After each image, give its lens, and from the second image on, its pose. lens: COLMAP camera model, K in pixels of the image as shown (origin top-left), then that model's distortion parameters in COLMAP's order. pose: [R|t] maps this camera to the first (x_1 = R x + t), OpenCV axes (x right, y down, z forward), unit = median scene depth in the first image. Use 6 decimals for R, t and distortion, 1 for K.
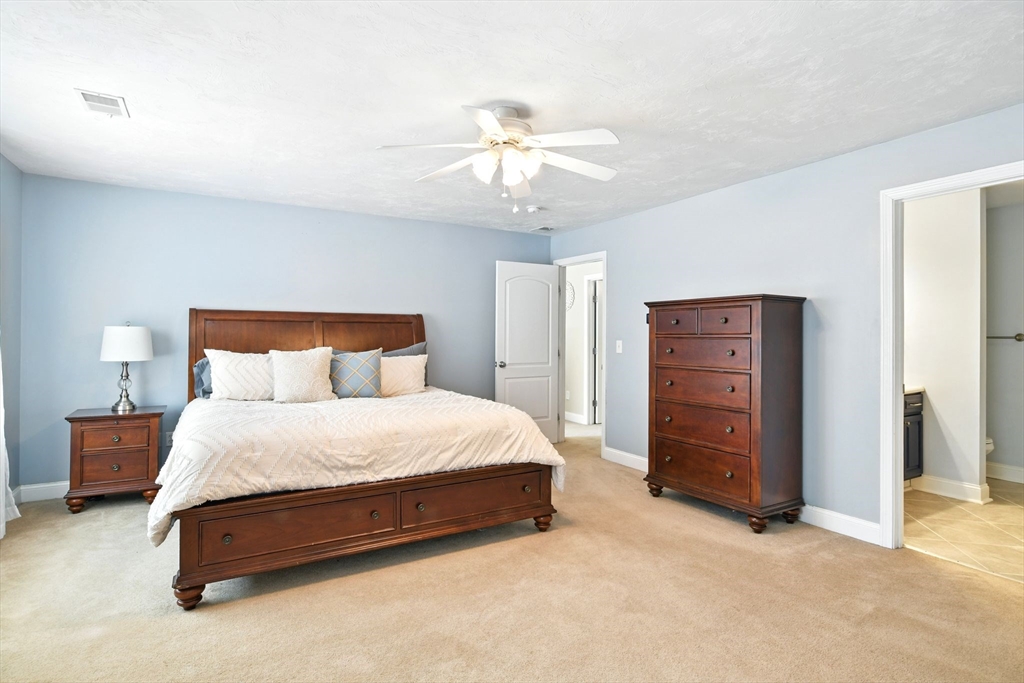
lens RADIAL K [[529.5, 0, 515.1], [0, 529.5, 330.6], [0, 0, 1]] dist [-0.005109, 0.000936]
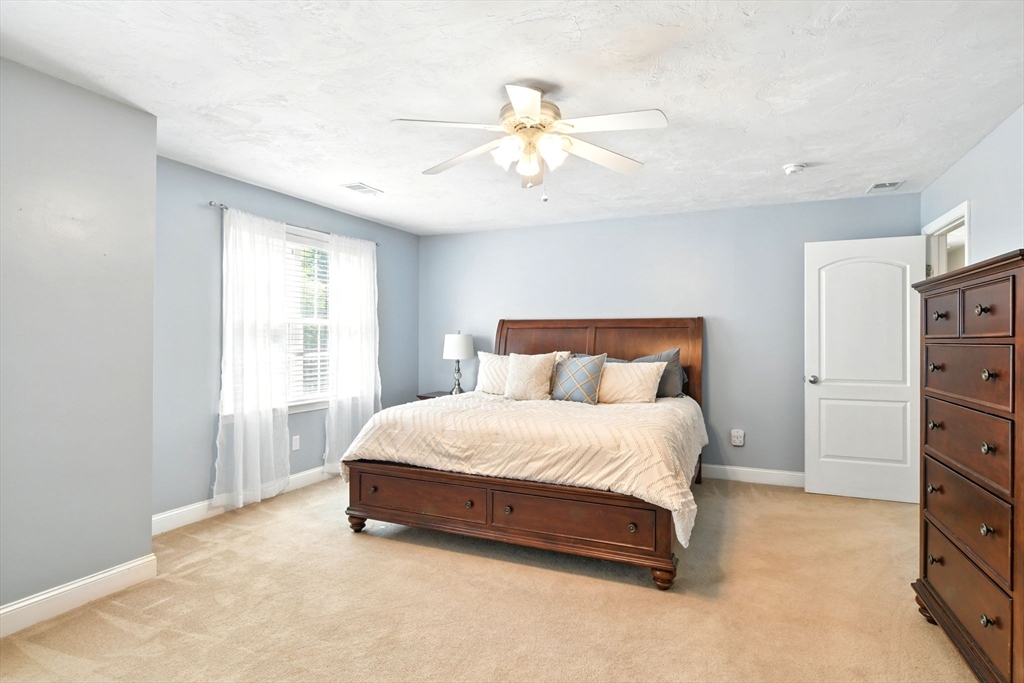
lens RADIAL K [[529.5, 0, 515.1], [0, 529.5, 330.6], [0, 0, 1]] dist [-0.005109, 0.000936]
pose [[0.584292, -0.015679, -0.811392, 0.601993], [0.006221, 0.999871, -0.014841, 0.005209], [0.811520, 0.003624, 0.584313, 0.383880]]
